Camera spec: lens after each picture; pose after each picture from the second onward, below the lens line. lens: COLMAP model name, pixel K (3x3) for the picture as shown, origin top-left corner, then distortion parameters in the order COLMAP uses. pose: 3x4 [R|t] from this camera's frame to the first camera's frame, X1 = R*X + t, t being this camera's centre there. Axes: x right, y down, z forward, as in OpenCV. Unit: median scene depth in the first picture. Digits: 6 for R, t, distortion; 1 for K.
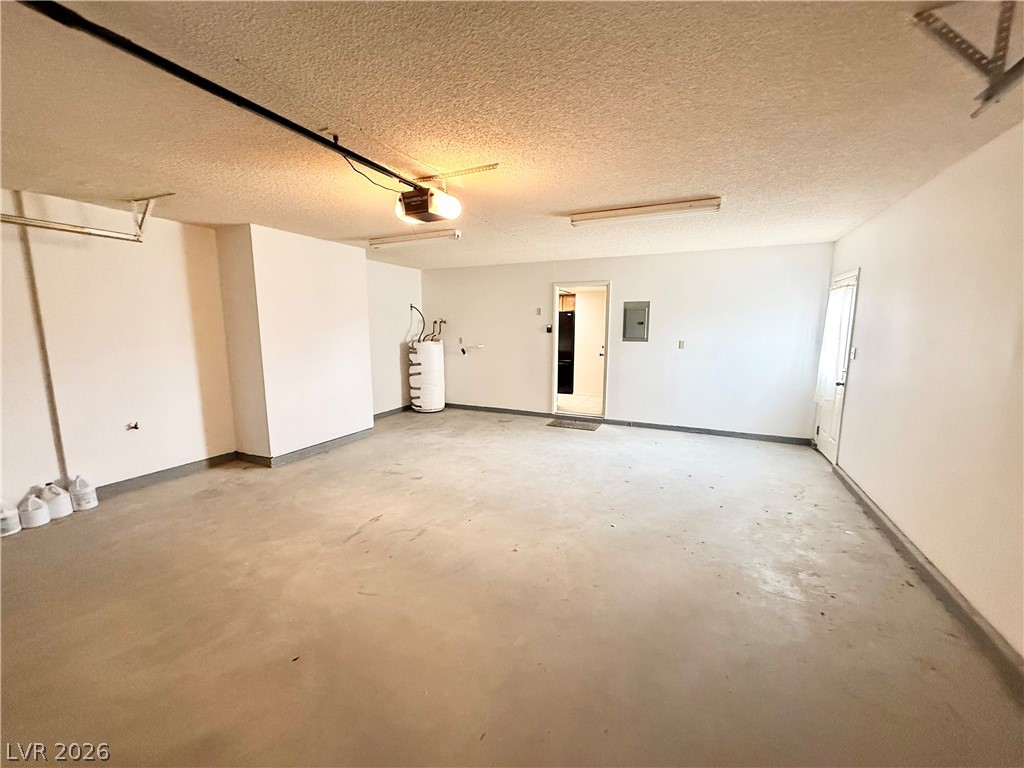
lens RADIAL K [[407.2, 0, 511.8], [0, 407.2, 382.8], [0, 0, 1]] dist [0.000746, 0.000164]
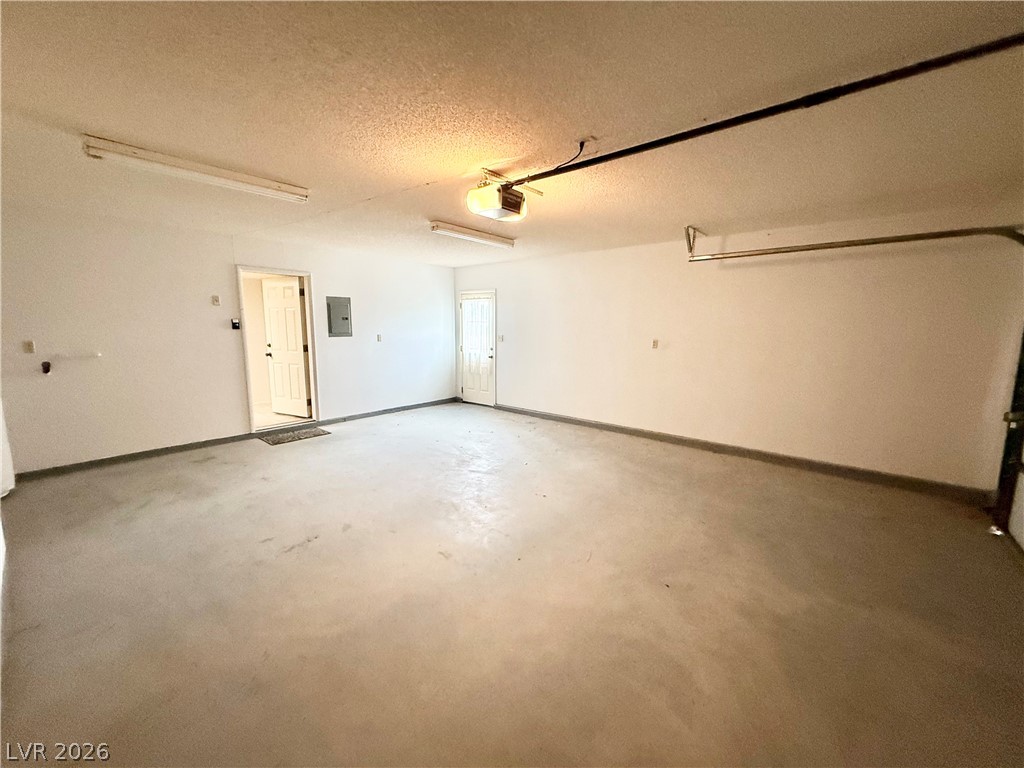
lens RADIAL K [[407.2, 0, 511.1], [0, 407.2, 383.9], [0, 0, 1]] dist [0.000746, 0.000164]
pose [[0.263989, -0.141539, 0.954084, -0.584319], [0.128474, 0.985520, 0.110655, -0.046080], [-0.955931, 0.093363, 0.278351, 0.346856]]
